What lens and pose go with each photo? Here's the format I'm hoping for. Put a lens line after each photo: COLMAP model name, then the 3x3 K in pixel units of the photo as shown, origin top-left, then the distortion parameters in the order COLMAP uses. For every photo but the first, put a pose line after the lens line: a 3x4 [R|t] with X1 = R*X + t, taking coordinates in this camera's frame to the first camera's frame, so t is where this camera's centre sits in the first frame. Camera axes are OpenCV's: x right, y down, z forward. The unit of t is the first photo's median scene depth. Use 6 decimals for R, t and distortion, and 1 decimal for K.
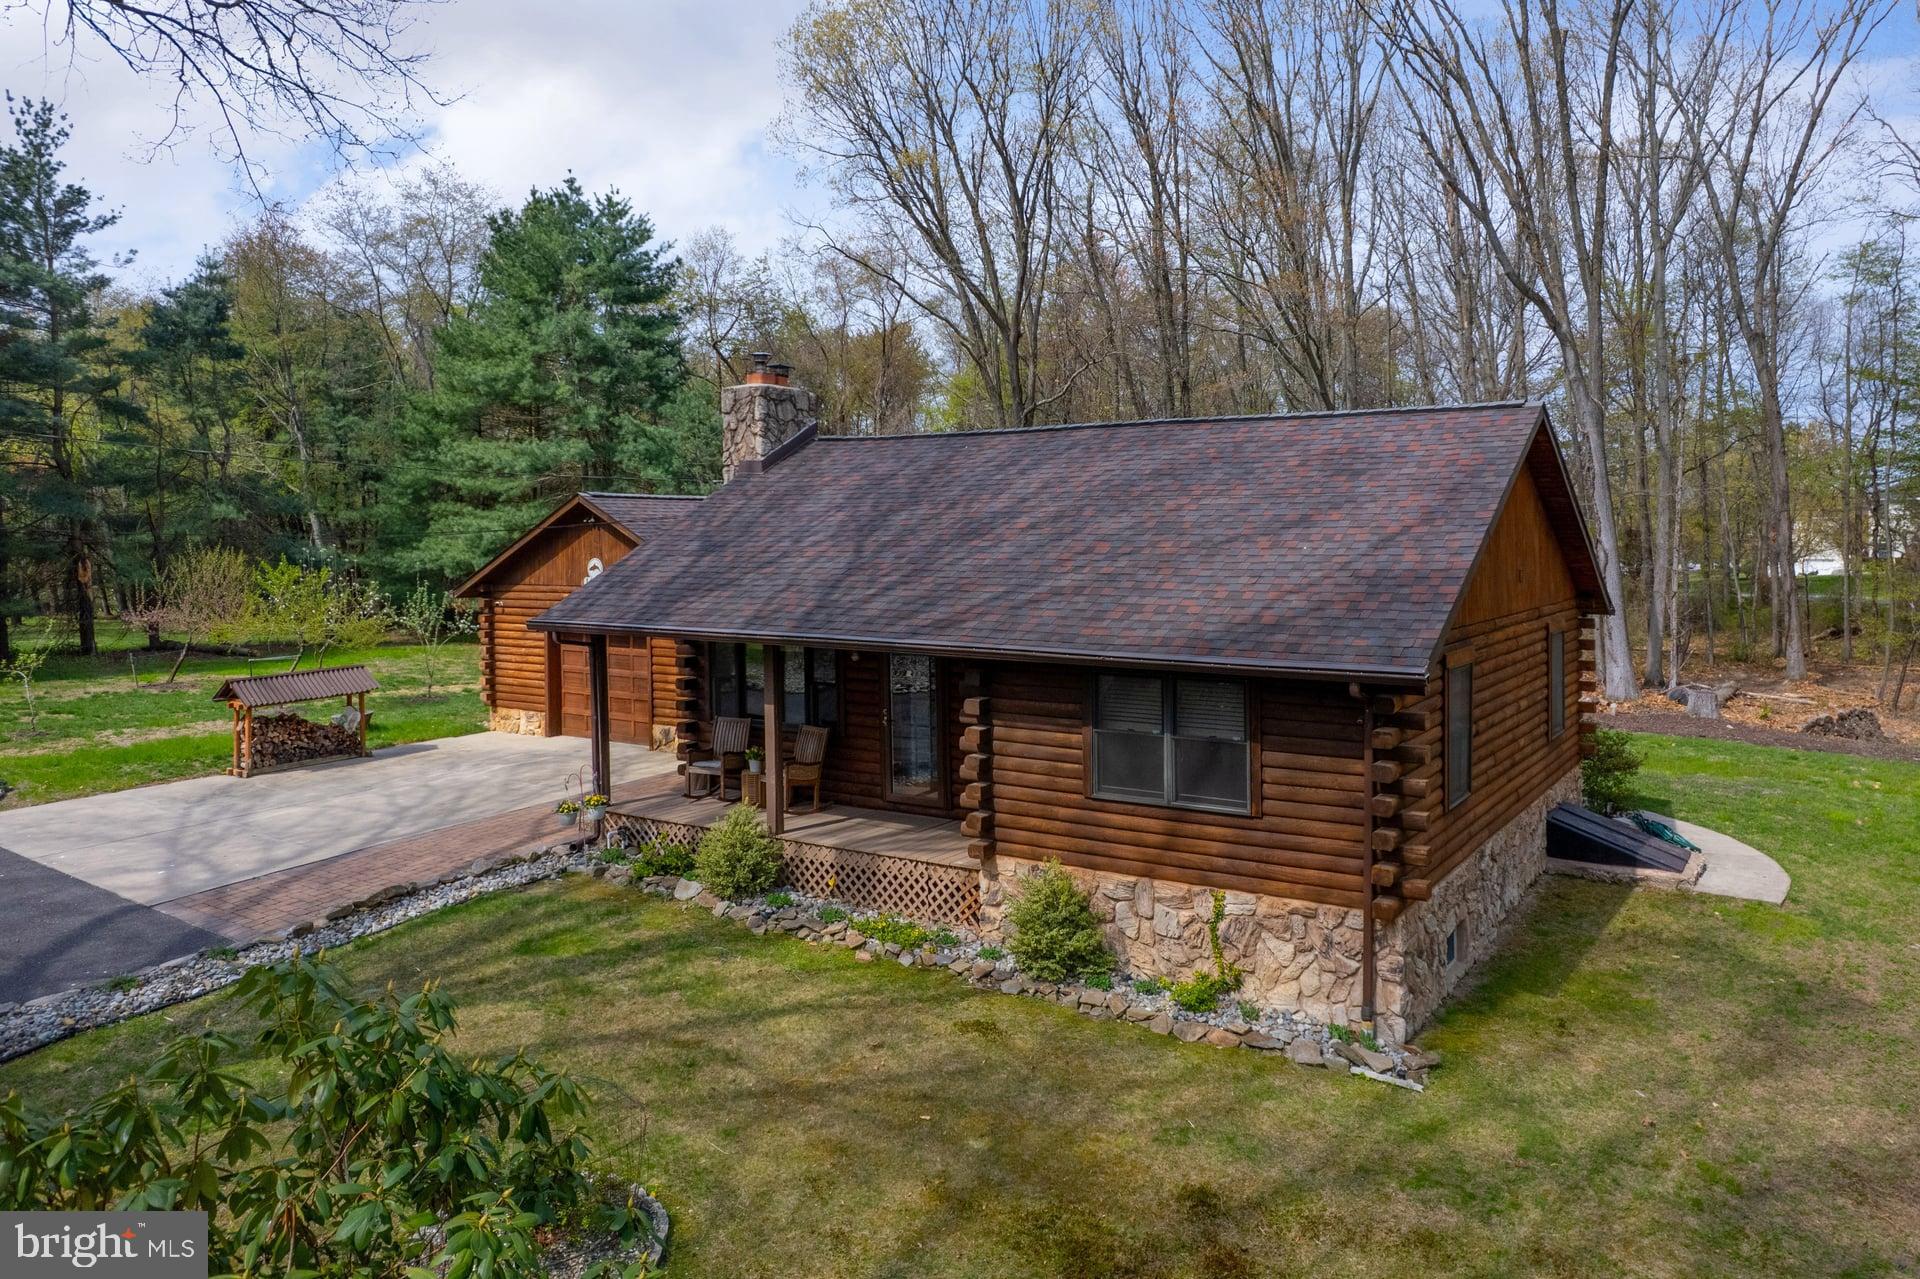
lens RADIAL K [[1354.9, 0, 959.6], [0, 1354.9, 569.4], [0, 0, 1]] dist [-0.036427, 0.003107]
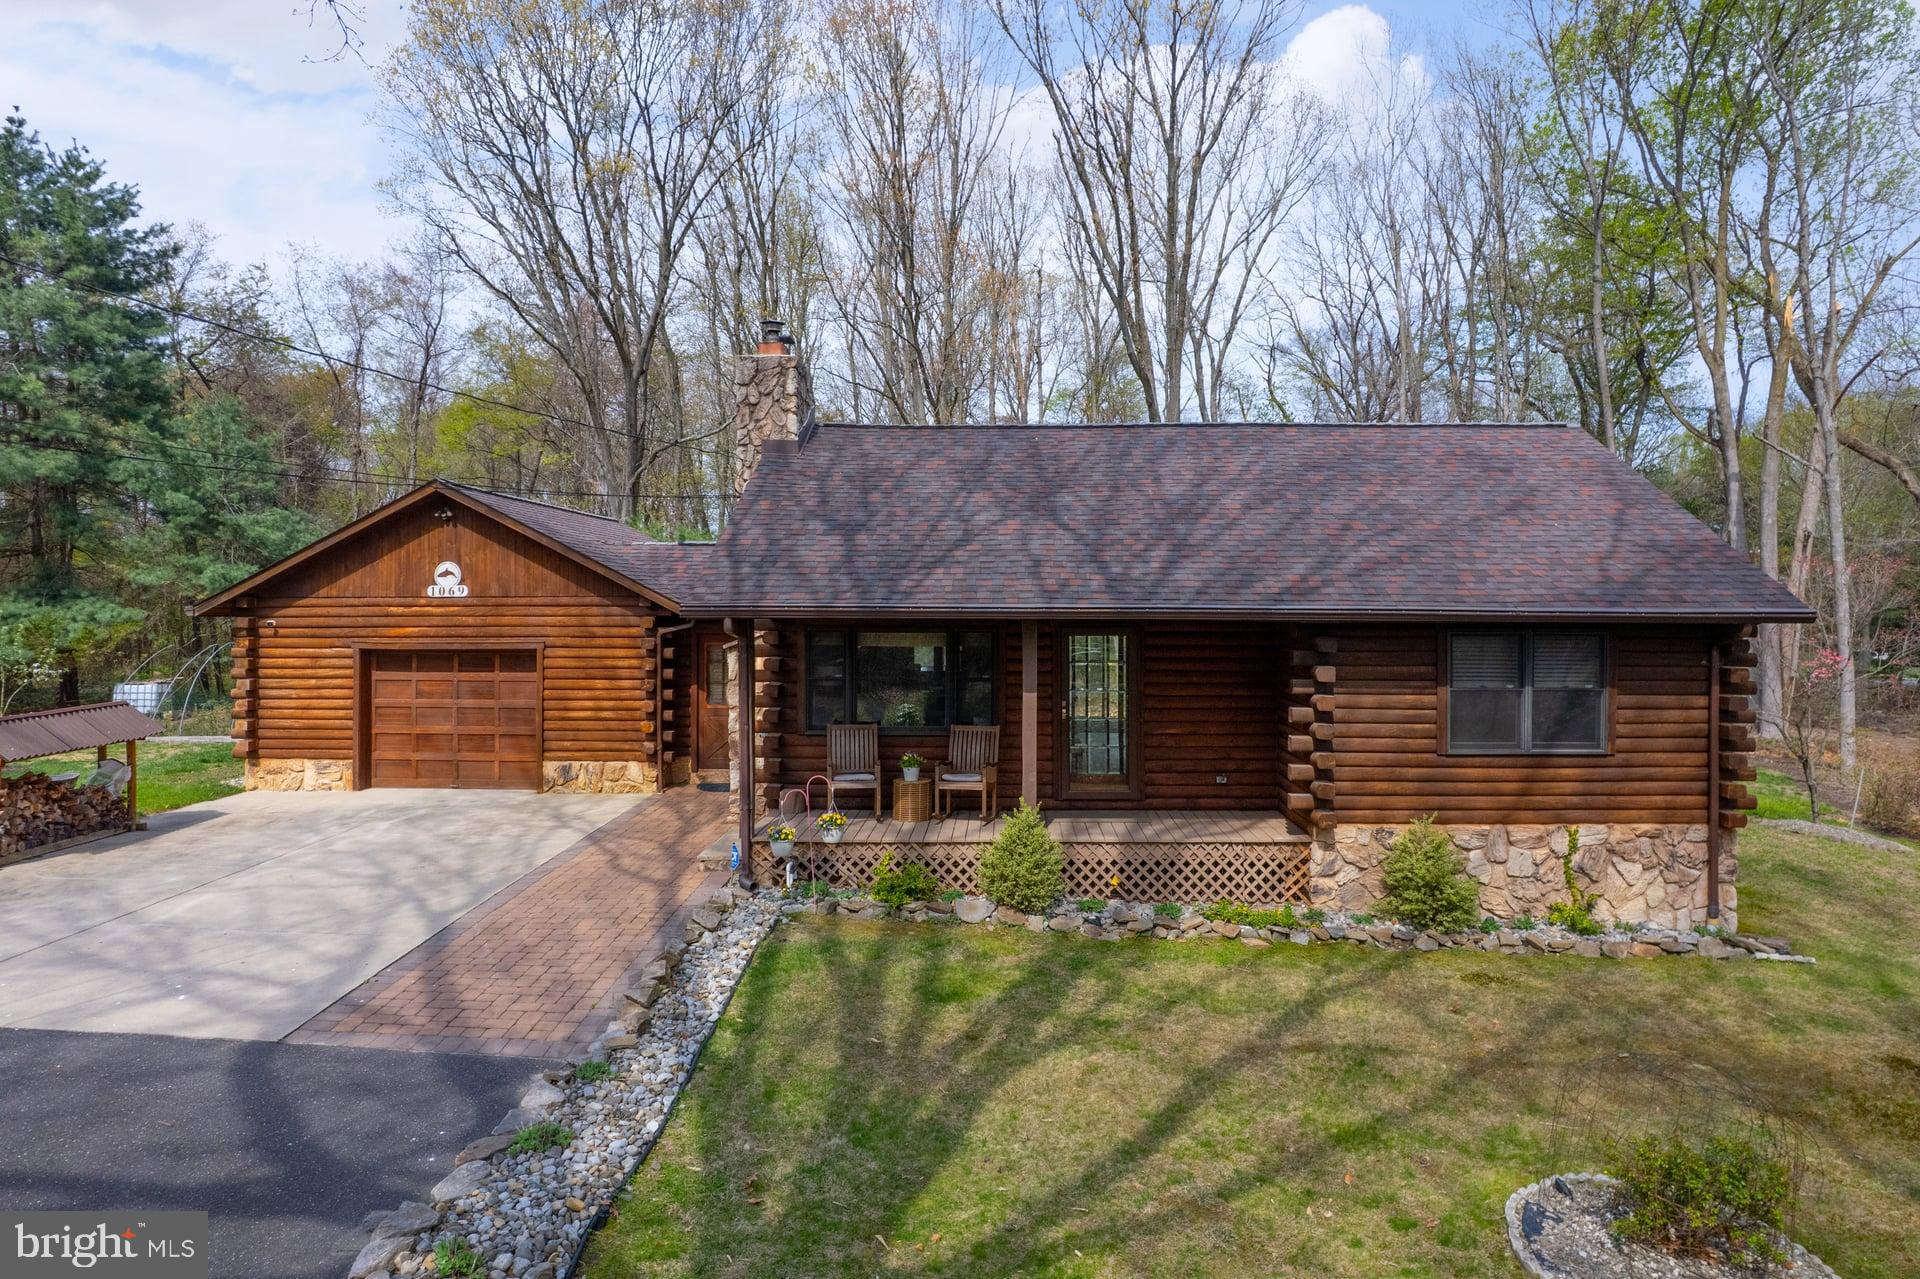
lens RADIAL K [[1227.7, 0, 960.0], [0, 1227.7, 639.5], [0, 0, 1]] dist [-0.059023, 0.055523]
pose [[0.847899, -0.006649, 0.530116, -0.665587], [0.010296, 0.999939, -0.003927, 0.073930], [-0.530057, 0.008788, 0.847916, 0.372053]]
